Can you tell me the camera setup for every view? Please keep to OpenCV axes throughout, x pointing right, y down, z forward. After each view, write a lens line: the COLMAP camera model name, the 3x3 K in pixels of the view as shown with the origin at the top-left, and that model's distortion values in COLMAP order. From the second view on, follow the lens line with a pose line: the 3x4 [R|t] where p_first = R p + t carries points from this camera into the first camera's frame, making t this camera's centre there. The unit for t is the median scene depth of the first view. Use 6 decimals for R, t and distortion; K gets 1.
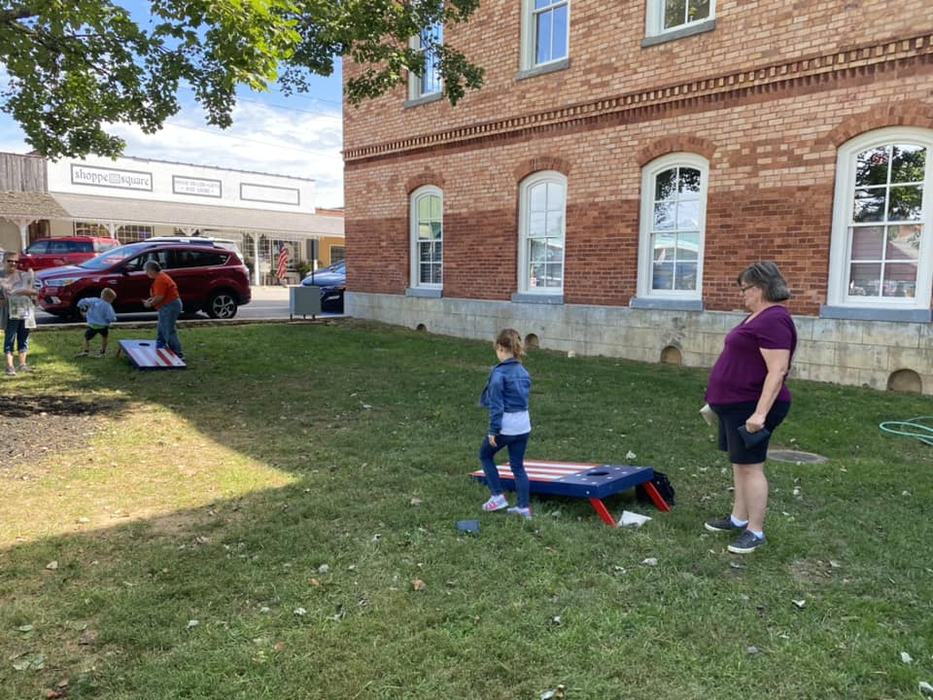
lens RADIAL K [[698.2, 0, 465.0], [0, 698.2, 360.6], [0, 0, 1]] dist [0.016646, -0.012528]
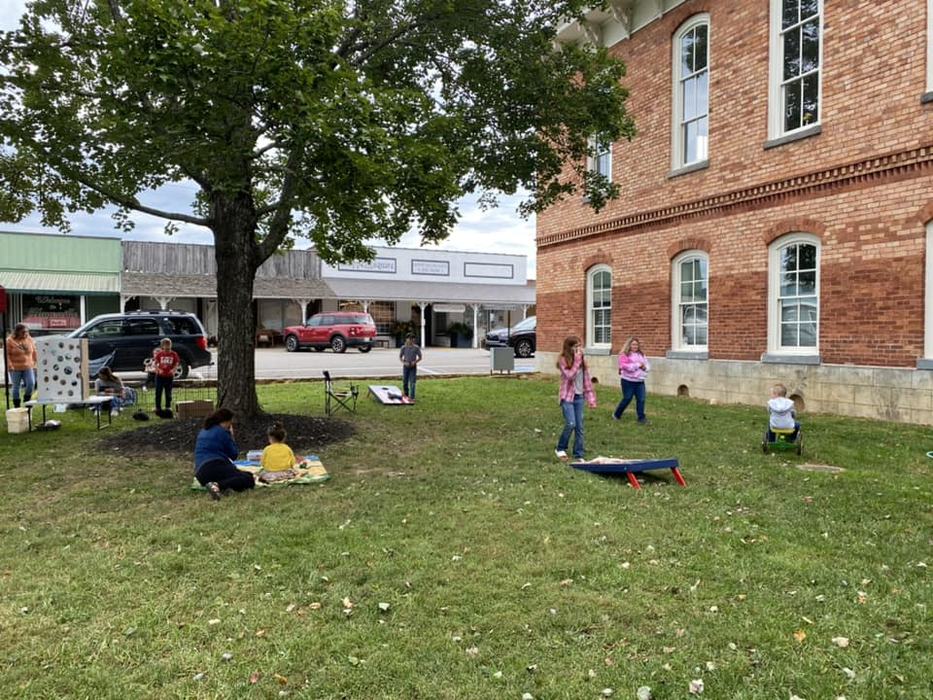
lens RADIAL K [[698.2, 0, 465.0], [0, 698.2, 360.6], [0, 0, 1]] dist [0.016646, -0.012528]
pose [[0.949199, -0.006079, -0.314619, 0.139016], [-0.021228, 0.996299, -0.083294, 0.032190], [0.313961, 0.085742, 0.945556, -0.282625]]
